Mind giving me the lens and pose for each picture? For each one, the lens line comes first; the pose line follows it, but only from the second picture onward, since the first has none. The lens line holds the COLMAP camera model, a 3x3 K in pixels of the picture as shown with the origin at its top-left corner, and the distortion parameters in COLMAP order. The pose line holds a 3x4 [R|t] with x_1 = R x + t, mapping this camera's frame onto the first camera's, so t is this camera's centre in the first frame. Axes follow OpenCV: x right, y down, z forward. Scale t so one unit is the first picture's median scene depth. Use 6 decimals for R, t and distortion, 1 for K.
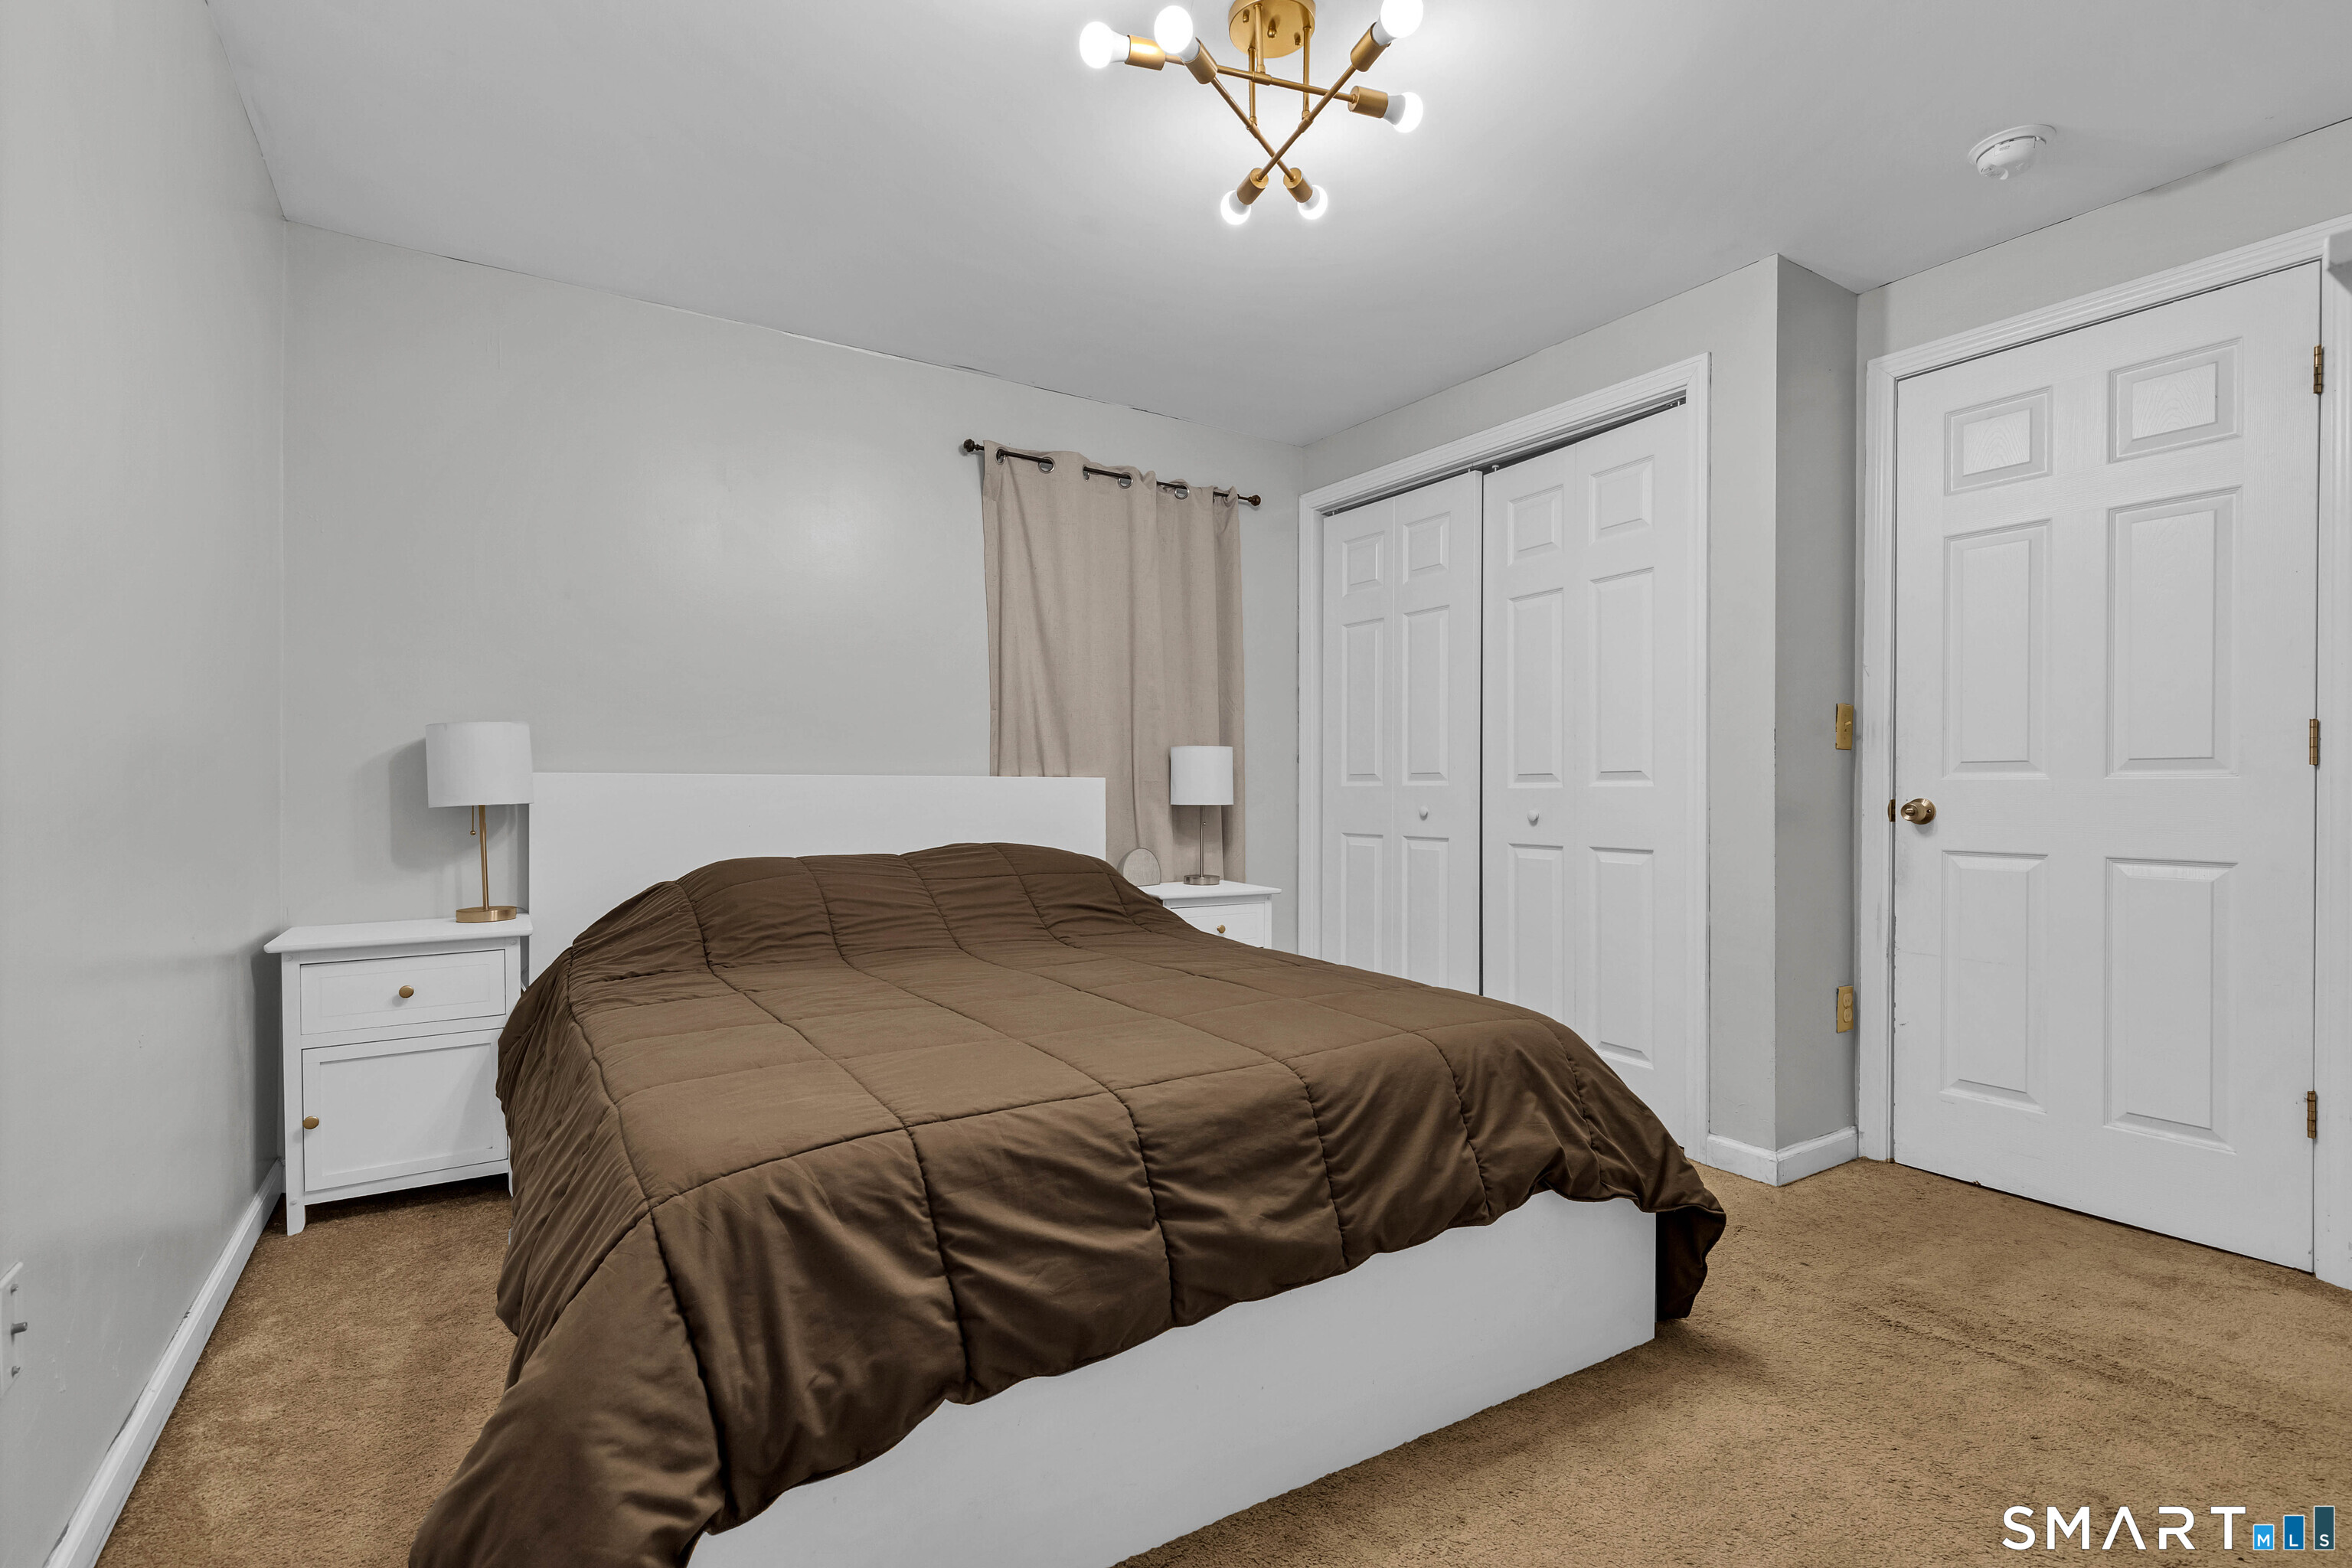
lens RADIAL K [[1089.5, 0, 1180.6], [0, 1089.5, 790.4], [0, 0, 1]] dist [0.011583, -0.002838]
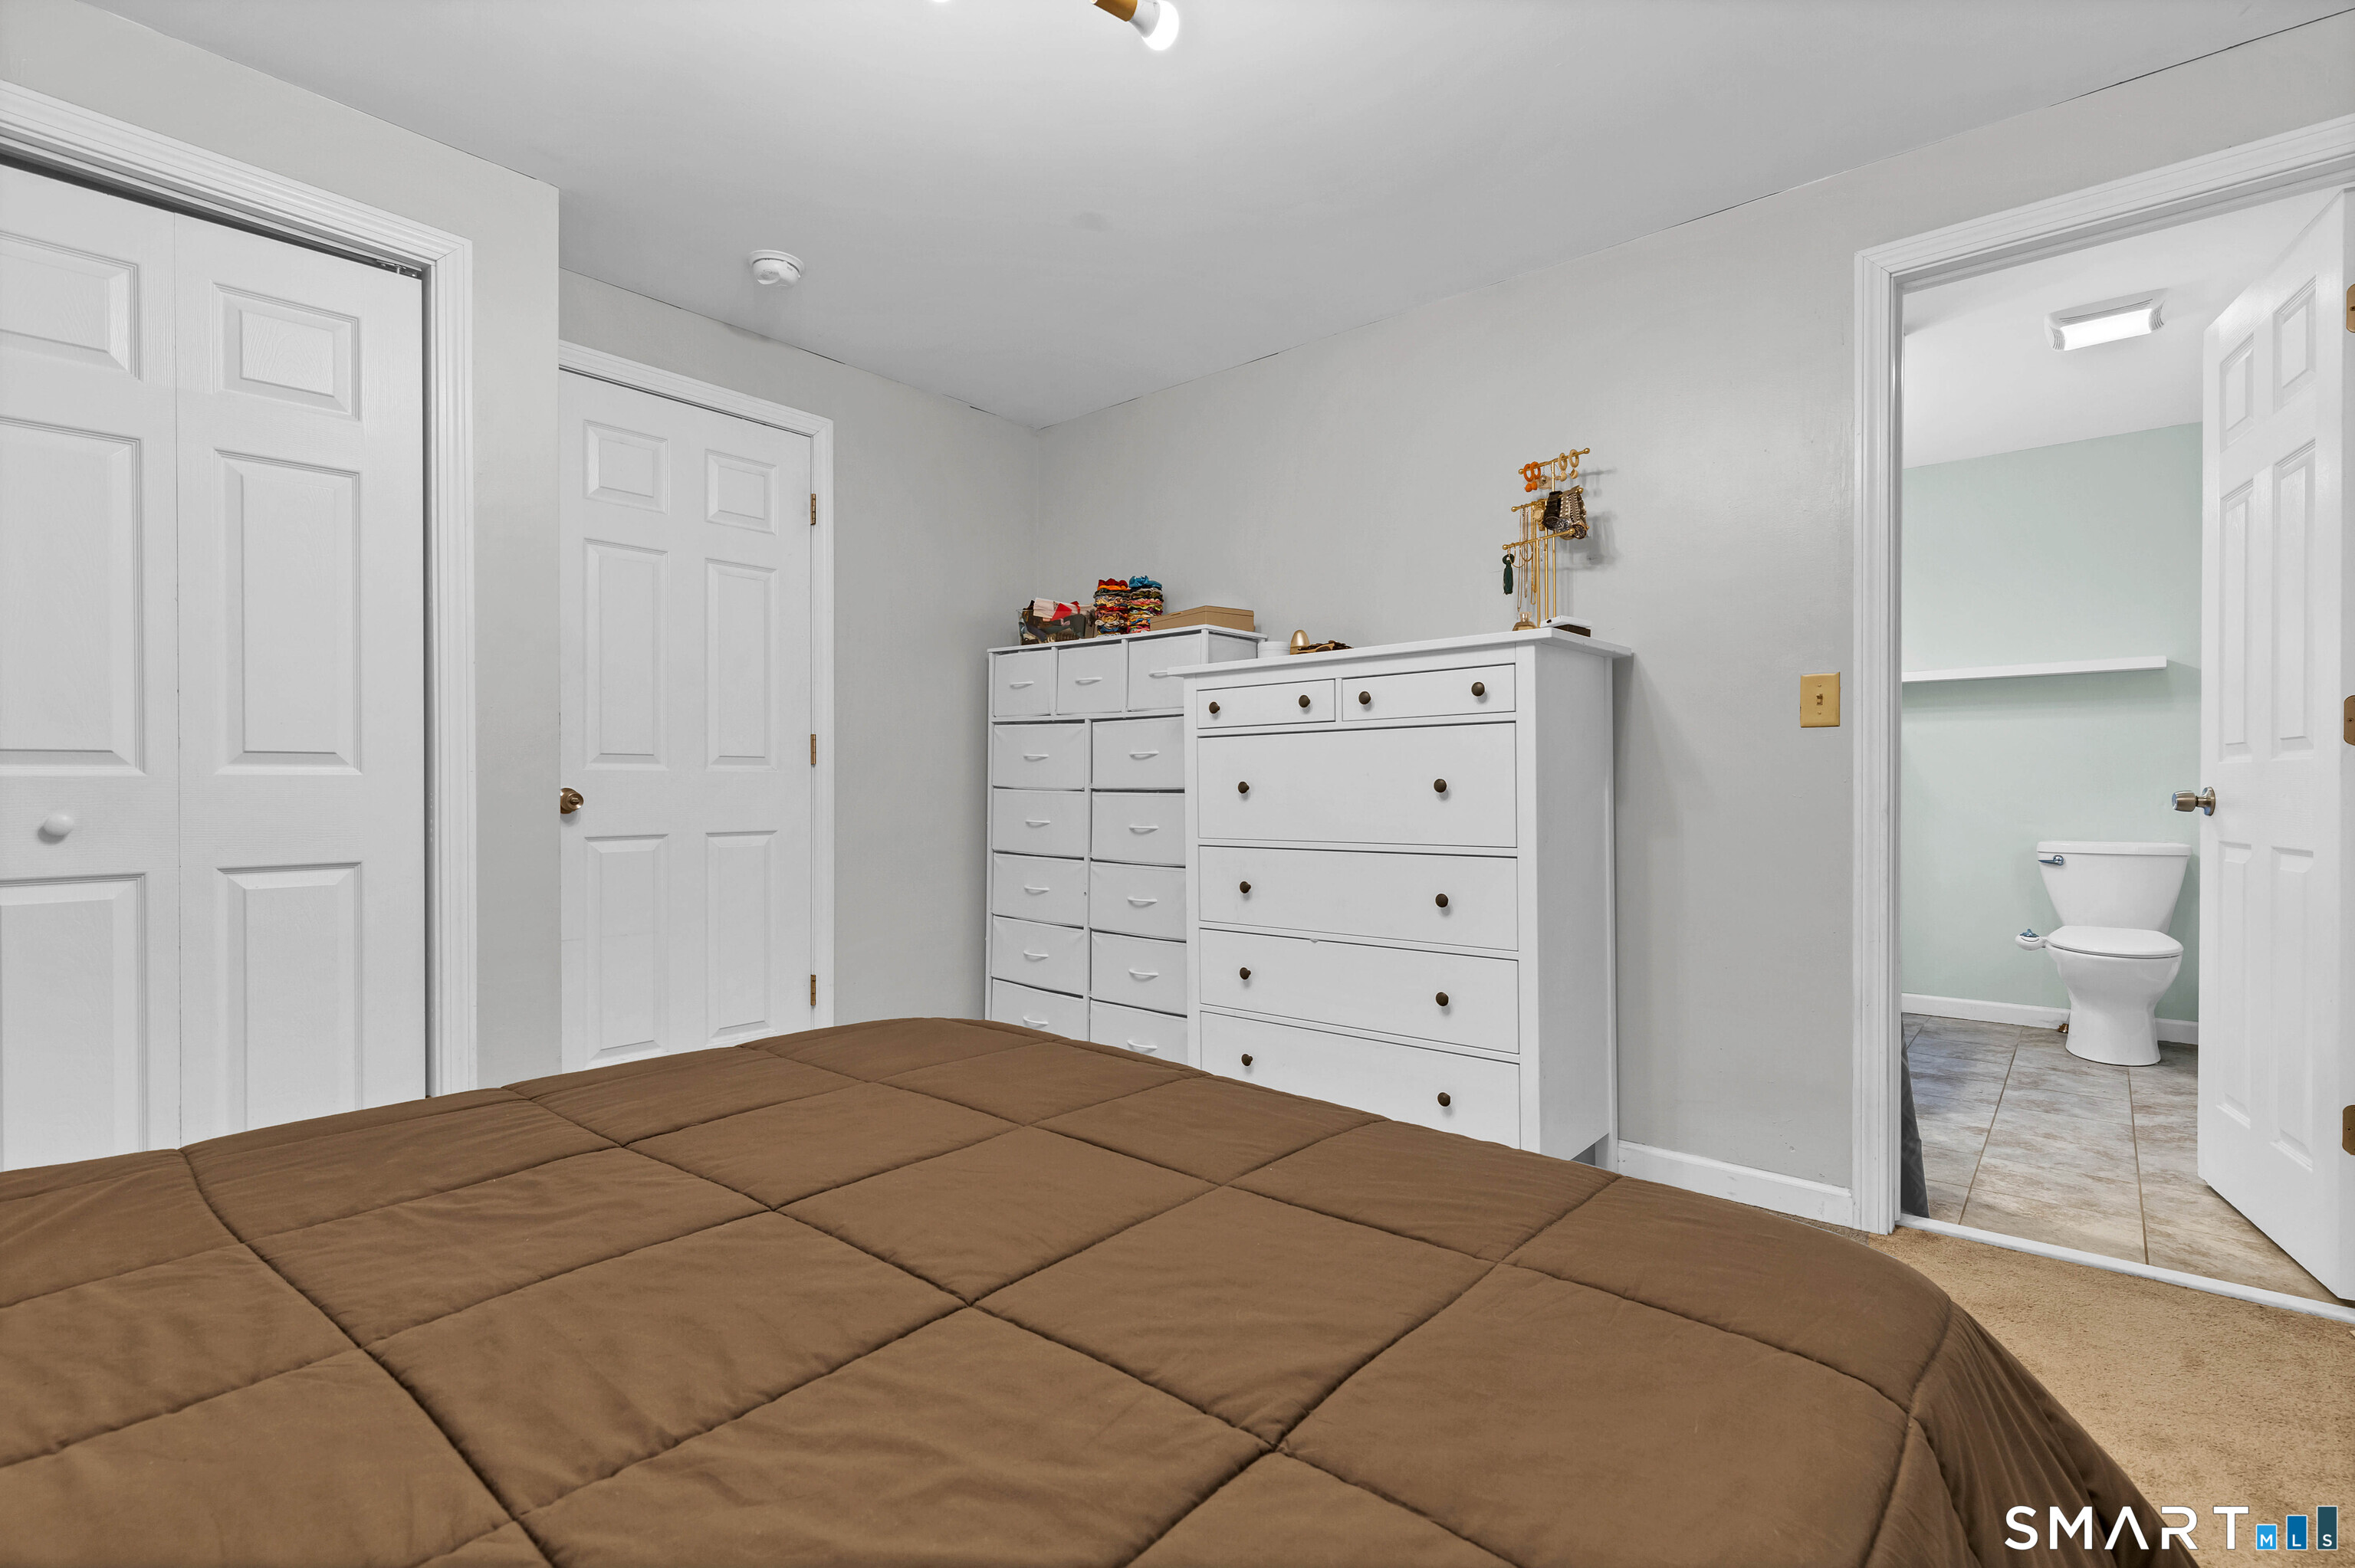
lens RADIAL K [[1090.7, 0, 1186.9], [0, 1090.7, 776.5], [0, 0, 1]] dist [0.011583, -0.002838]
pose [[-0.290021, 0.004162, 0.957011, -0.472357], [0.000321, 0.999991, -0.004252, 0.001344], [-0.957020, -0.000926, -0.290020, 0.758789]]
